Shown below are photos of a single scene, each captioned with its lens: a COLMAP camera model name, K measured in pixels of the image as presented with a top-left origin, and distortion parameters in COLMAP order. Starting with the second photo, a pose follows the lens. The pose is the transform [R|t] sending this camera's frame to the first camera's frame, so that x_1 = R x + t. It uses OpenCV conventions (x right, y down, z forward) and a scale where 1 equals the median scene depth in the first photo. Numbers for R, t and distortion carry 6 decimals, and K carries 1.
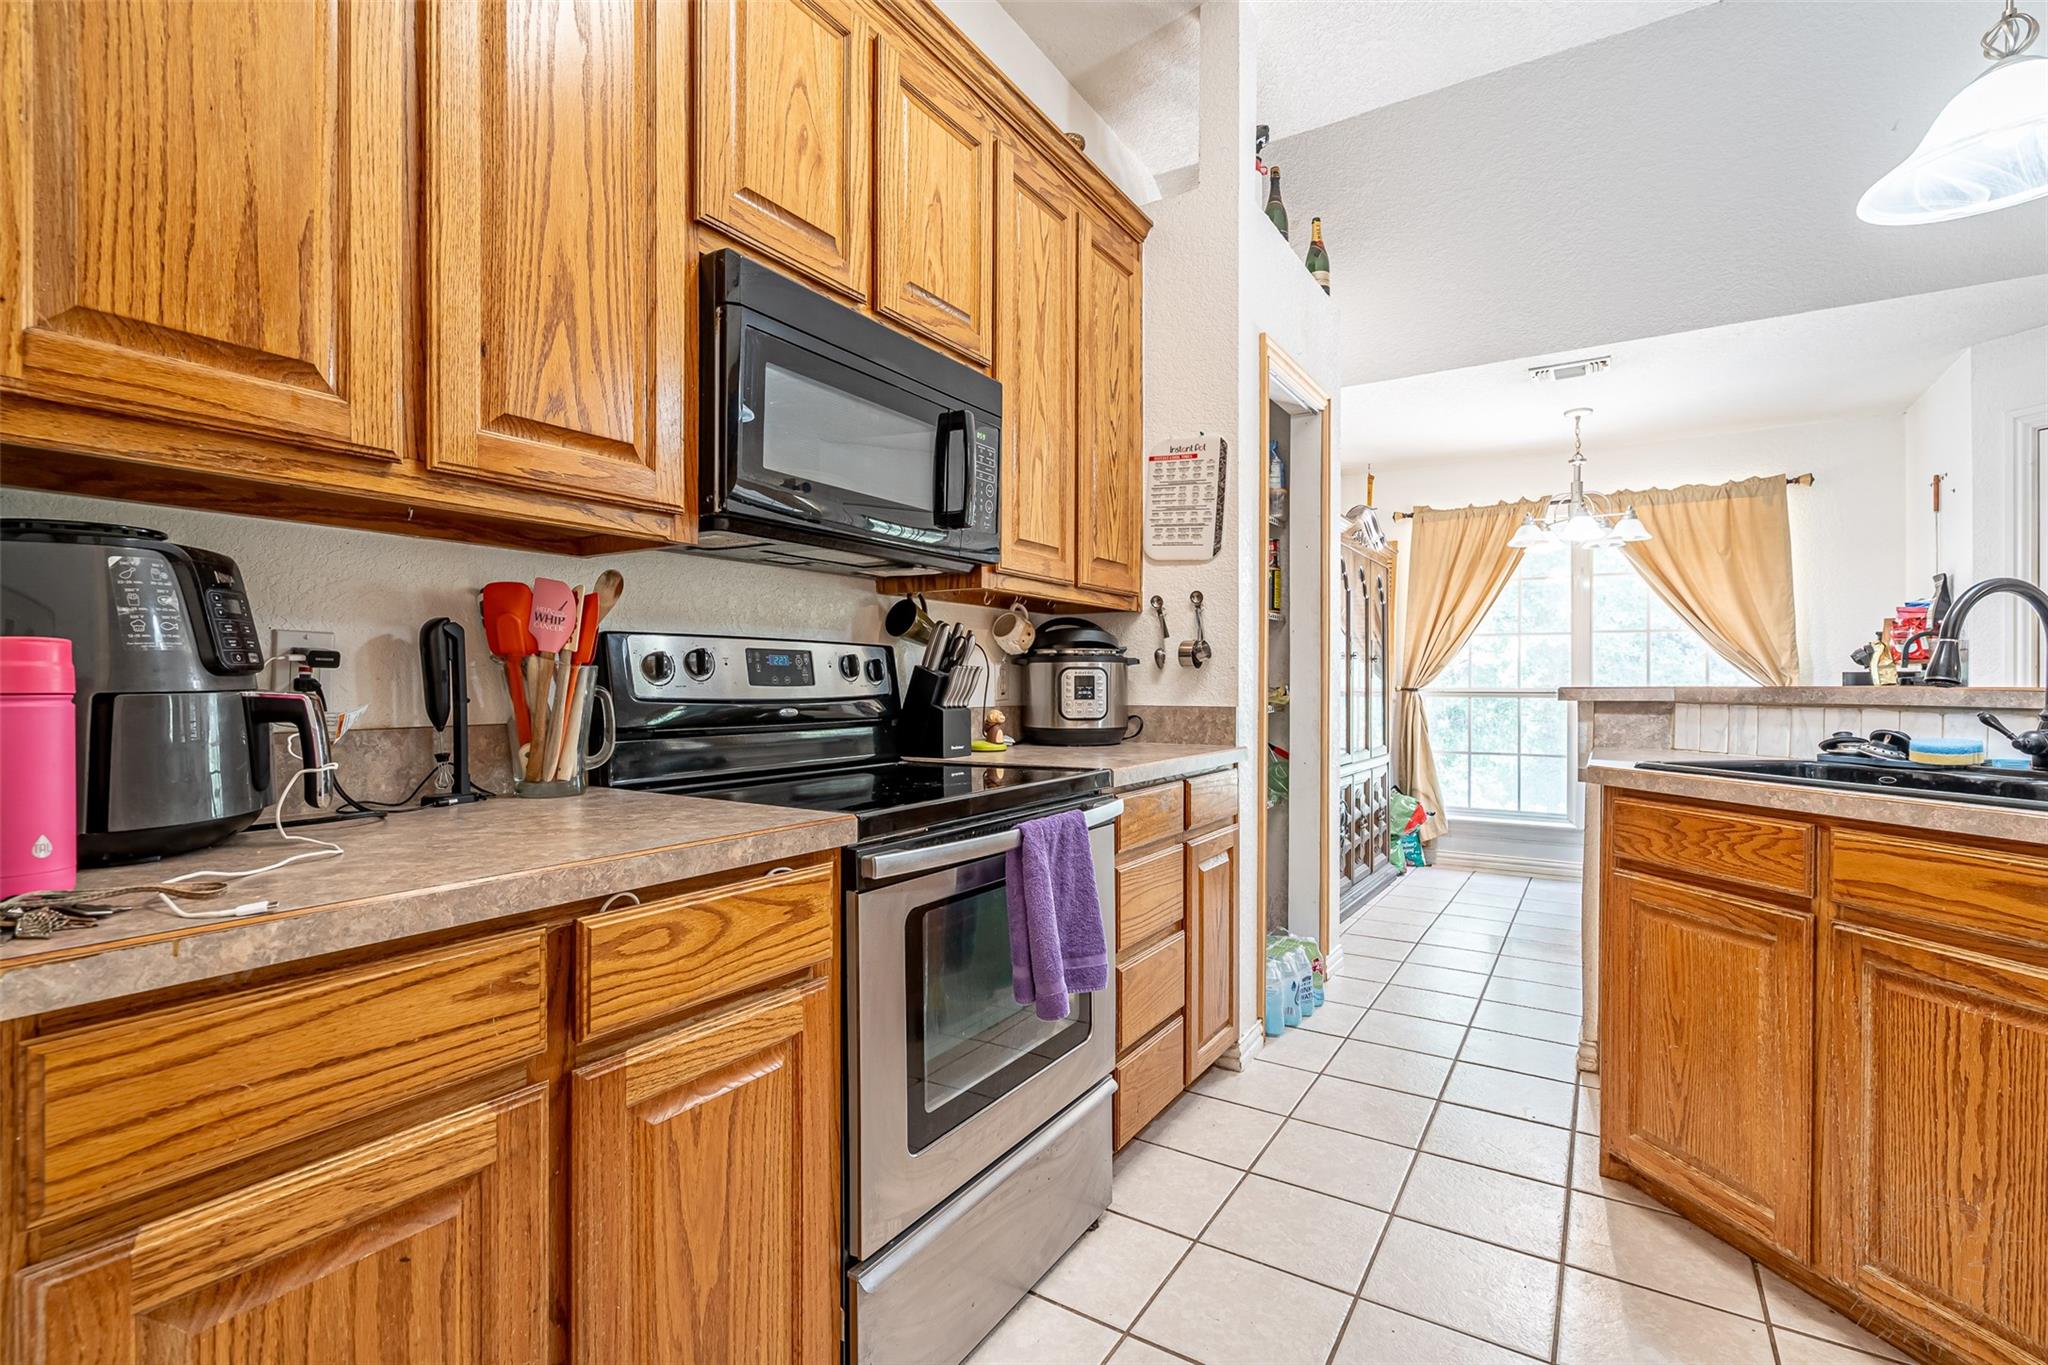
lens RADIAL K [[928.8, 0, 1021.5], [0, 928.8, 686.1], [0, 0, 1]] dist [-0.009892, 0.001195]
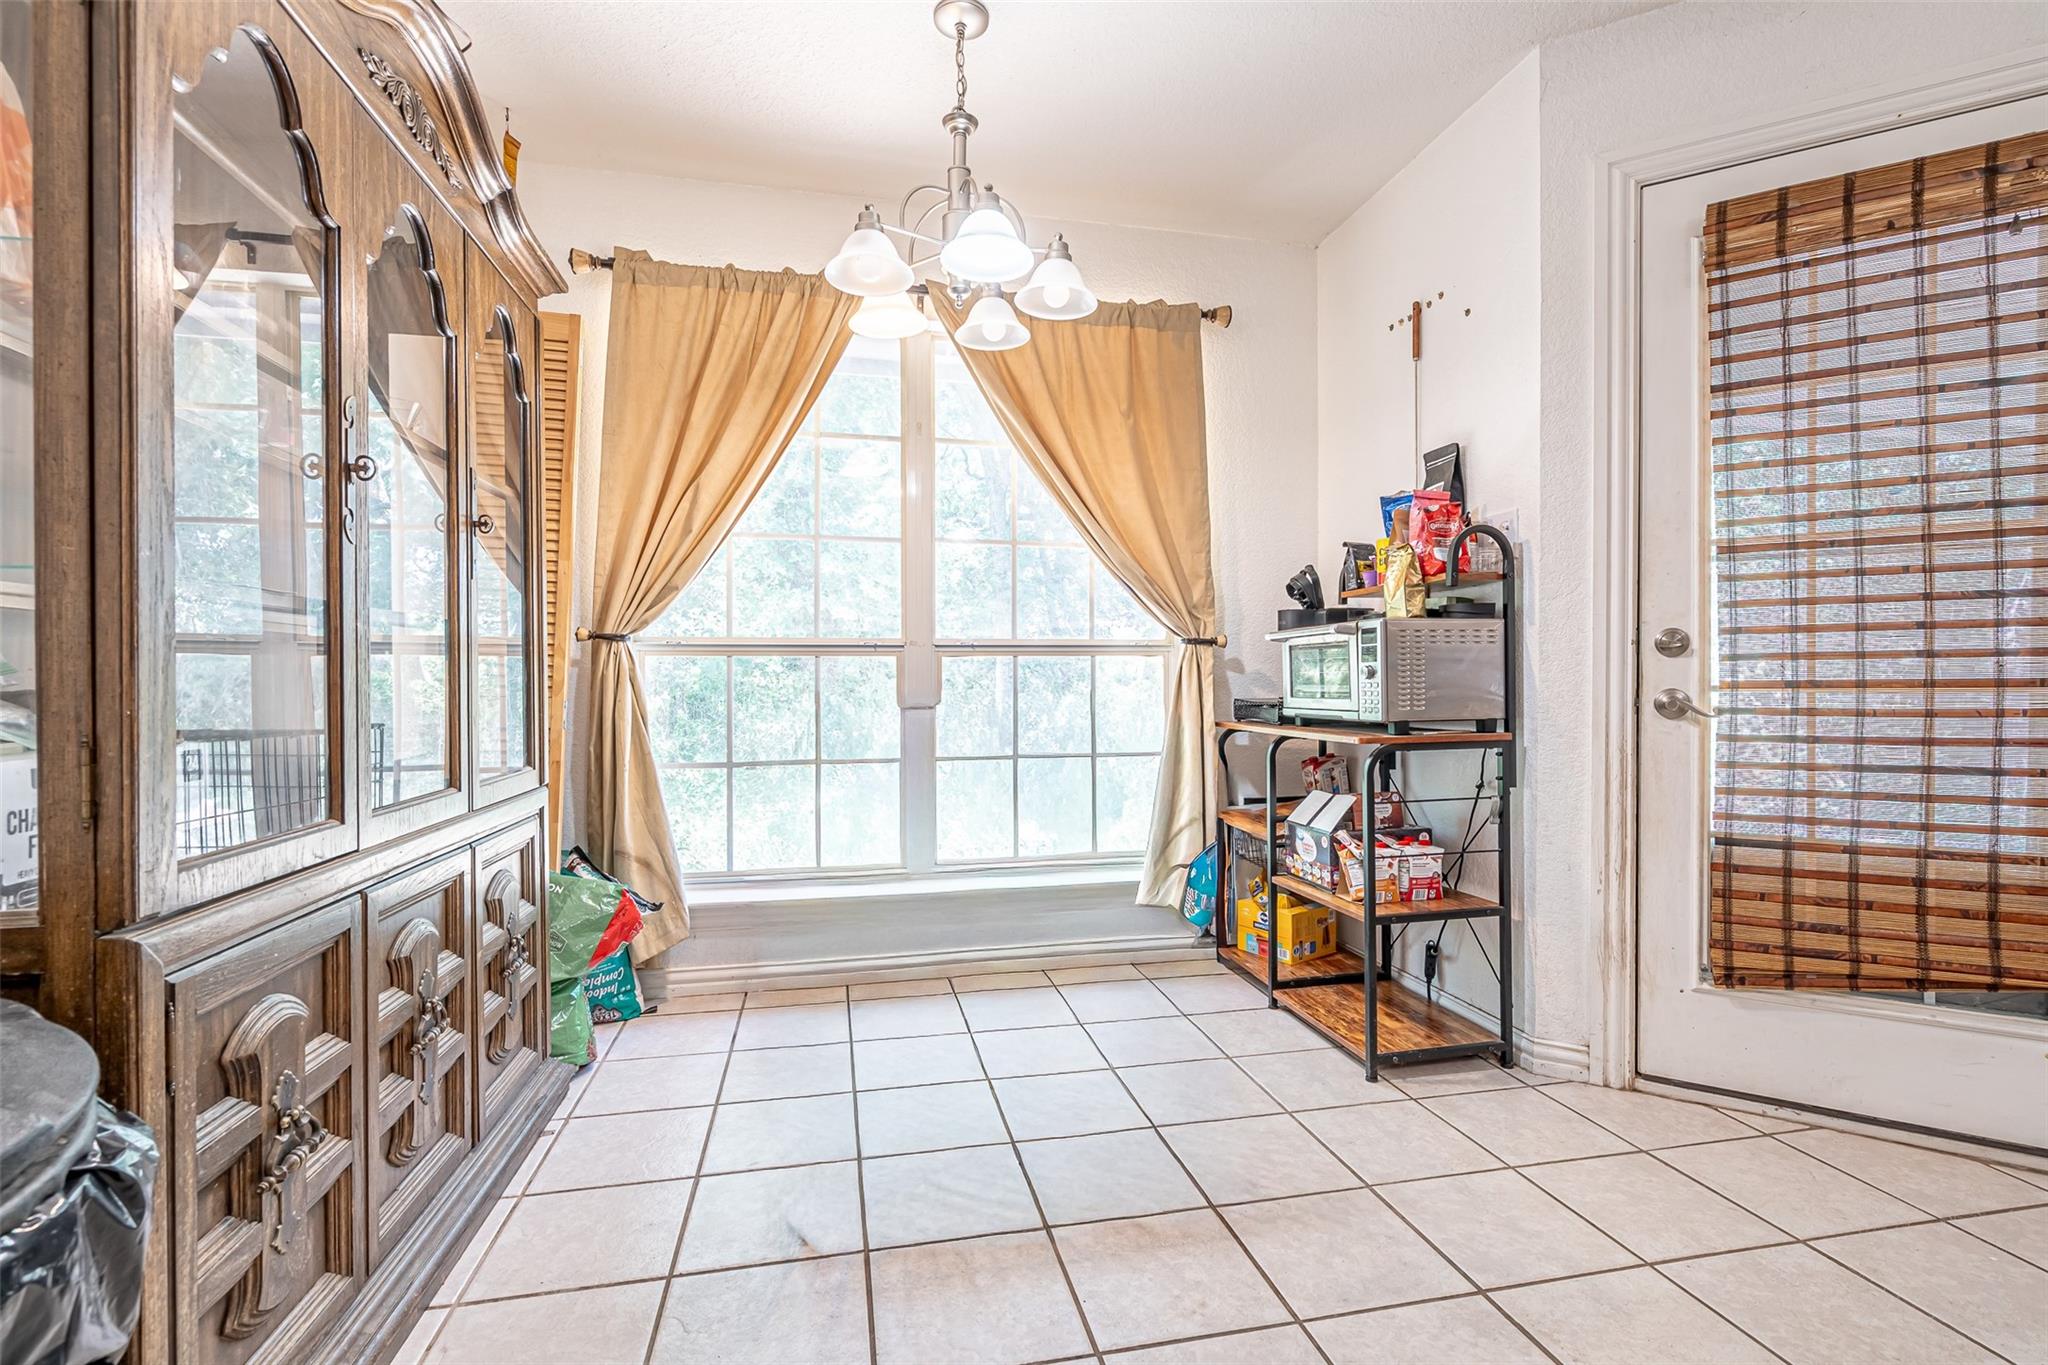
lens RADIAL K [[928.8, 0, 1034.8], [0, 928.8, 681.9], [0, 0, 1]] dist [-0.009892, 0.001195]
pose [[0.716167, -0.010090, 0.697856, 0.265979], [0.004528, 0.999942, 0.009812, 0.023894], [-0.697914, -0.003867, 0.716171, 0.557042]]
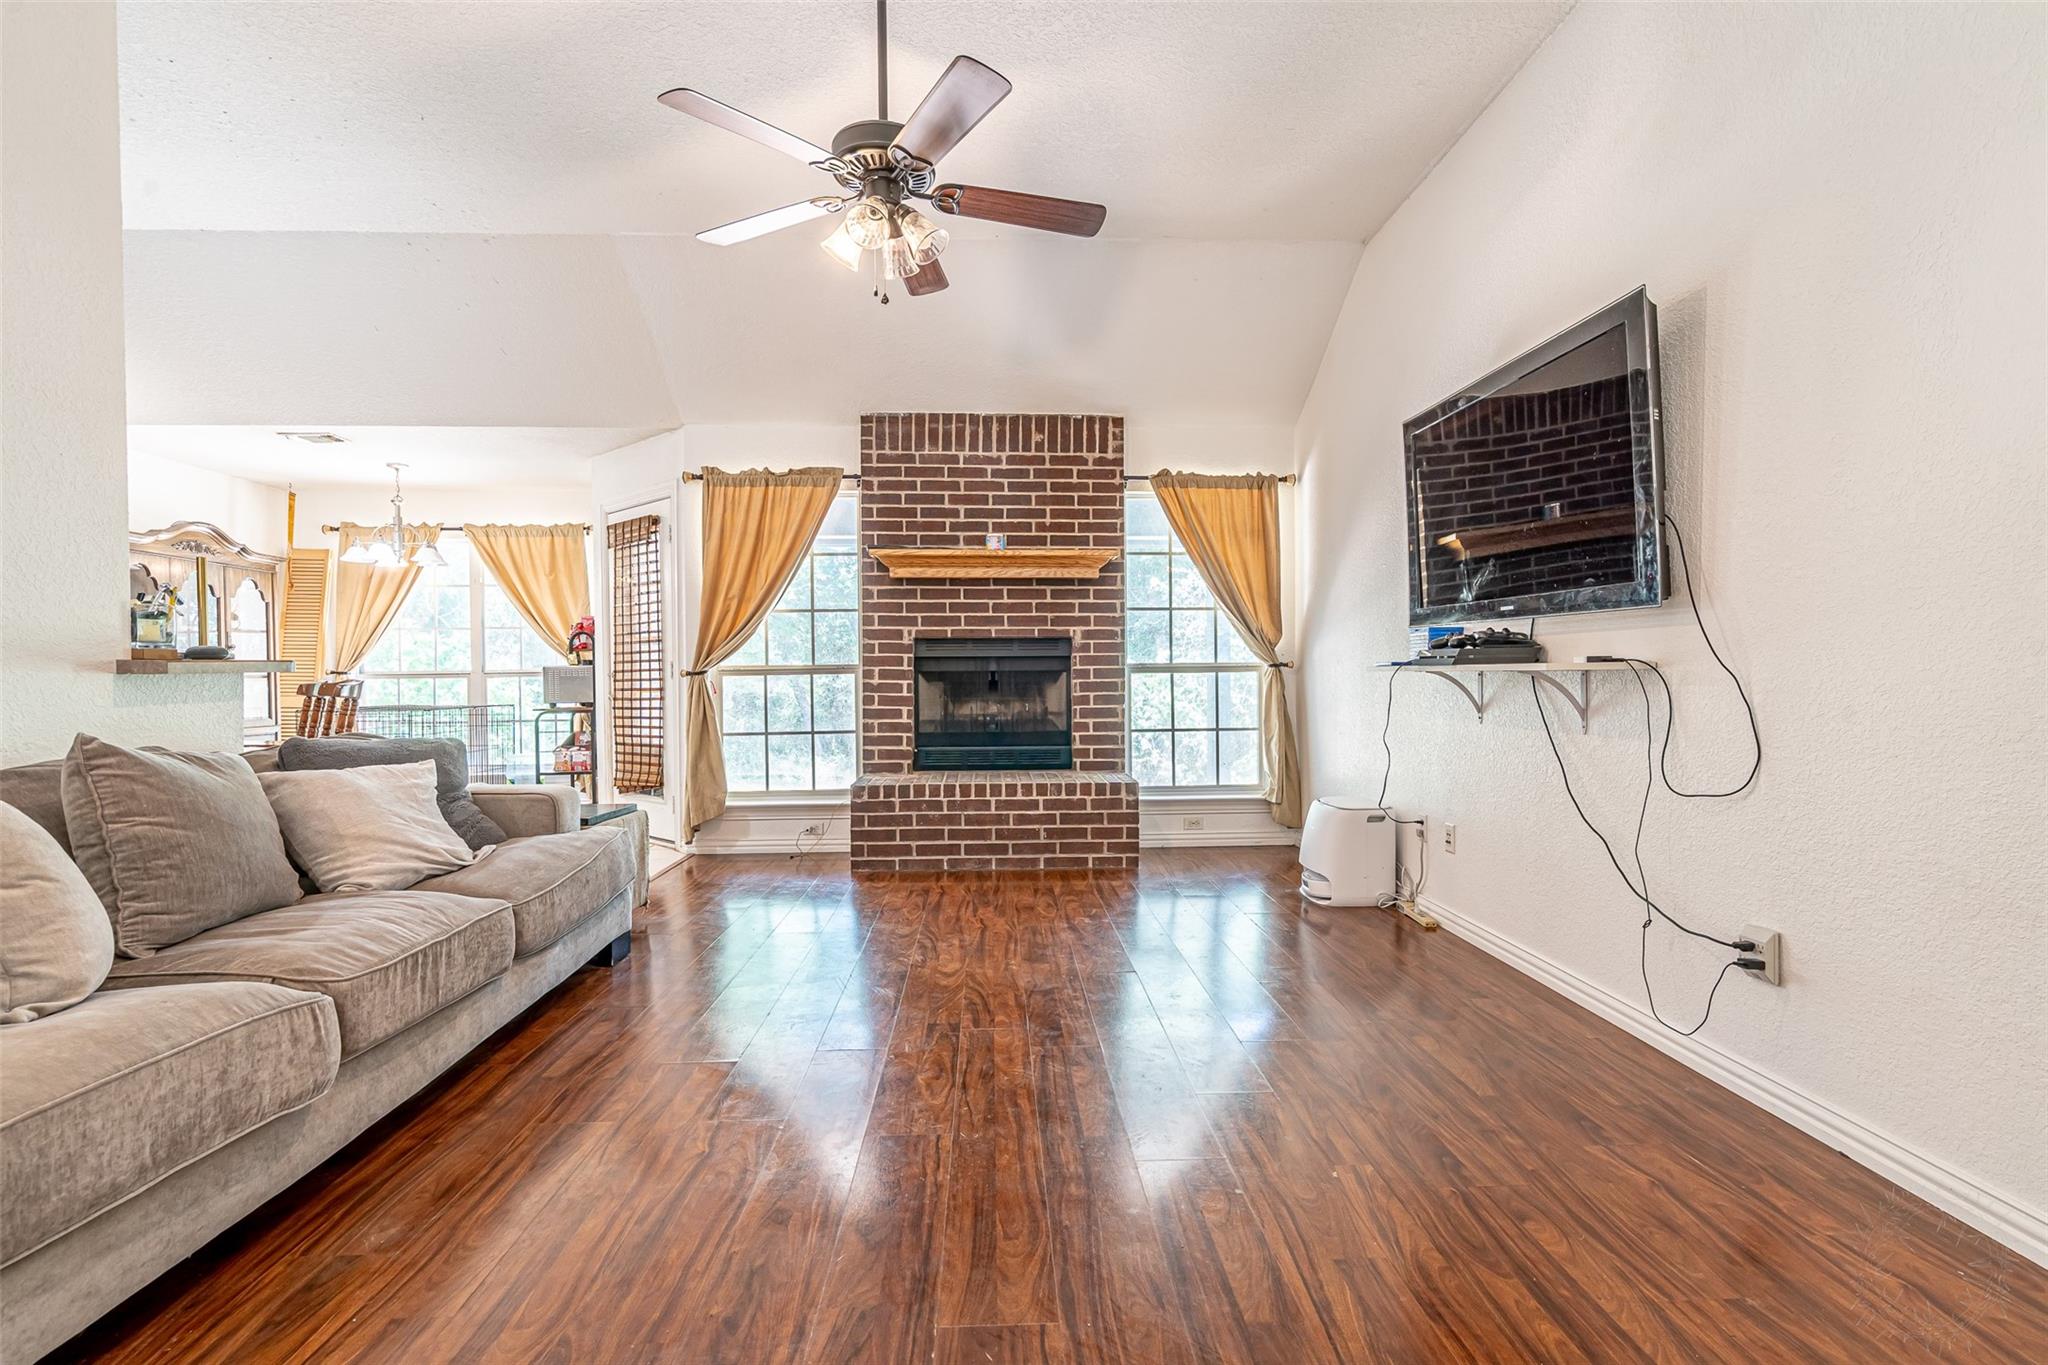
lens RADIAL K [[928.8, 0, 1023.9], [0, 928.8, 686.0], [0, 0, 1]] dist [-0.009892, 0.001195]
pose [[0.830718, -0.024826, 0.556140, 0.526258], [0.005376, 0.999316, 0.036579, -0.019034], [-0.556668, -0.027397, 0.830283, -0.554669]]
